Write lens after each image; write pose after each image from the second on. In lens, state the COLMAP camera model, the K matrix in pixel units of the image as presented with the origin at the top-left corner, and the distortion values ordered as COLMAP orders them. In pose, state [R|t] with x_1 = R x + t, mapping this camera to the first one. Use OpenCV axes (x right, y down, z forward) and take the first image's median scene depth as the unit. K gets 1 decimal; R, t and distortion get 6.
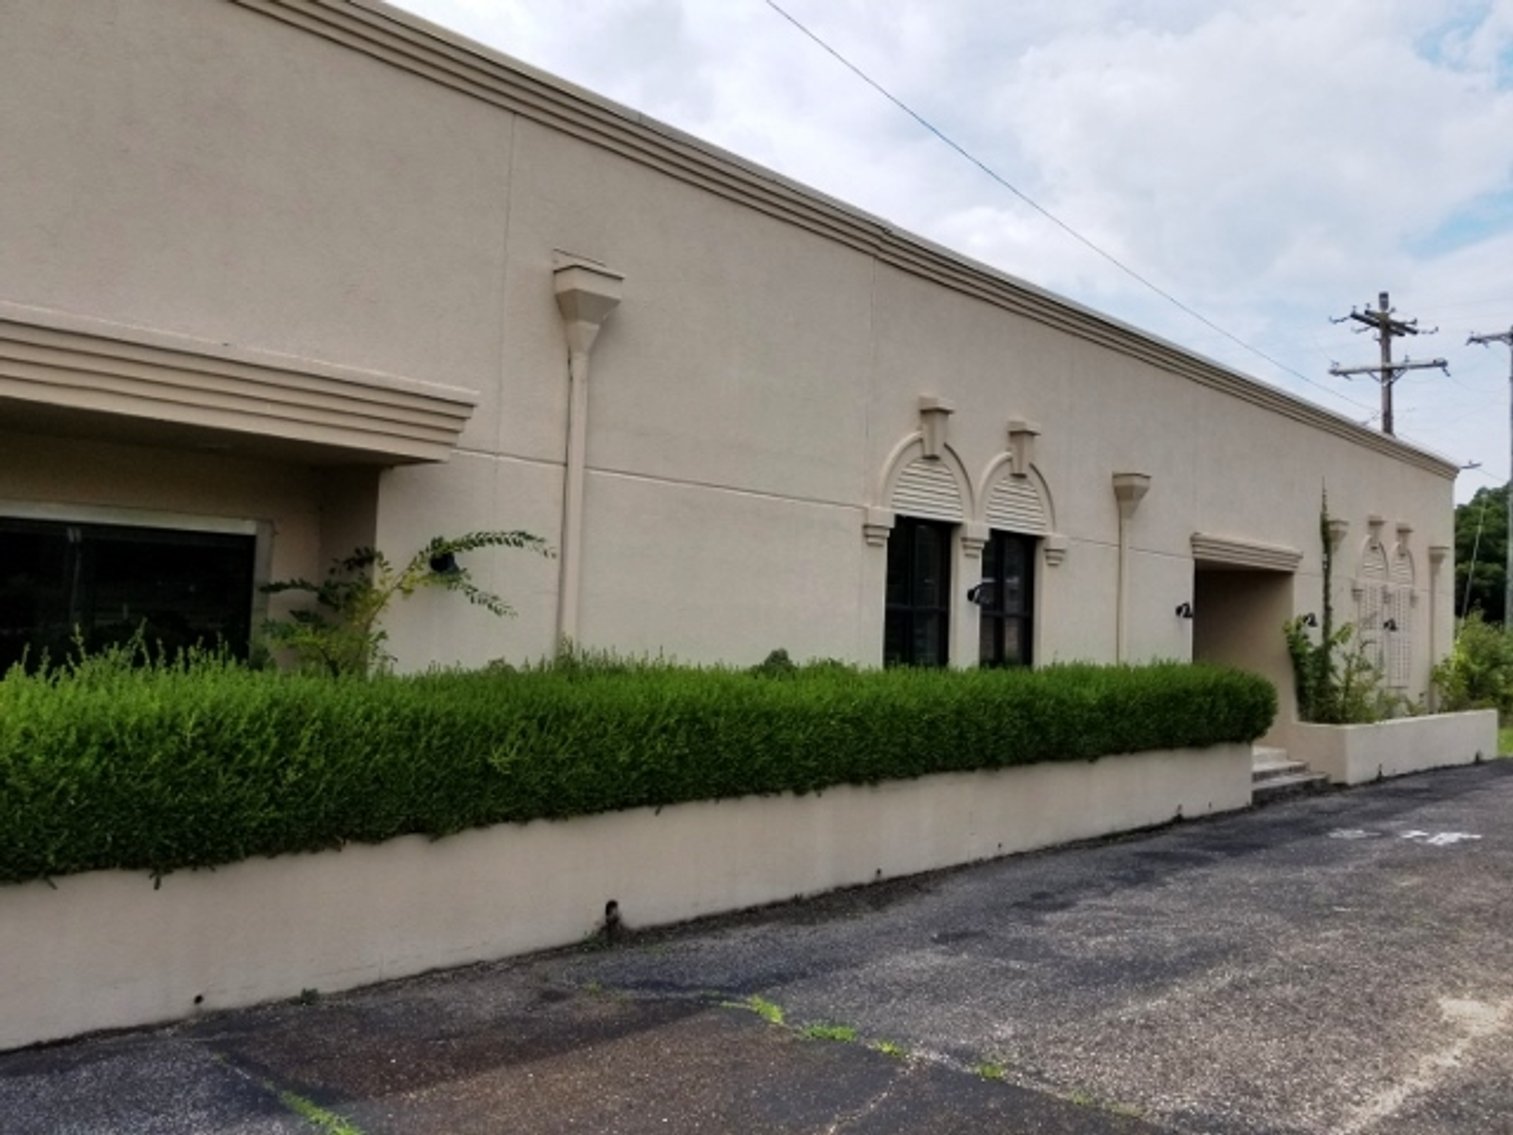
lens RADIAL K [[1184.7, 0, 758.1], [0, 1184.7, 590.2], [0, 0, 1]] dist [0.055163, -0.092801]
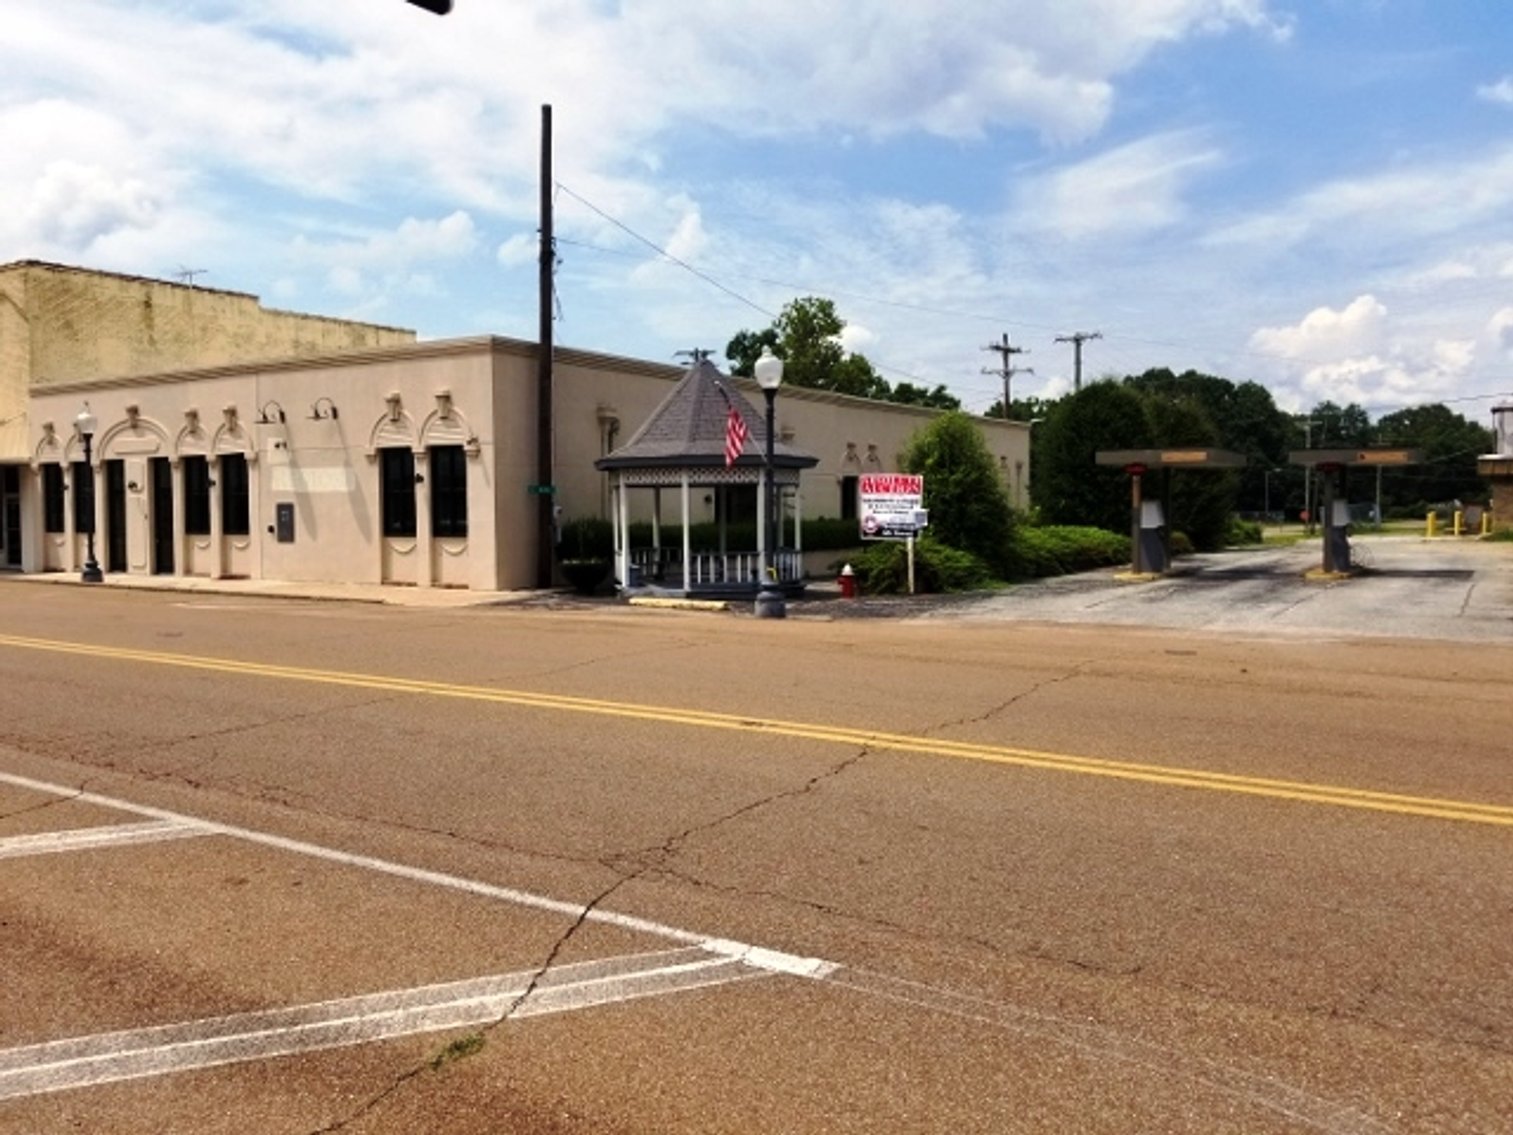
lens RADIAL K [[1184.7, 0, 733.8], [0, 1184.7, 540.0], [0, 0, 1]] dist [0.055163, -0.092801]
pose [[0.979591, -0.043199, 0.196306, -0.428884], [0.030101, 0.997147, 0.069221, -0.061027], [-0.198736, -0.061899, 0.978096, -1.138996]]
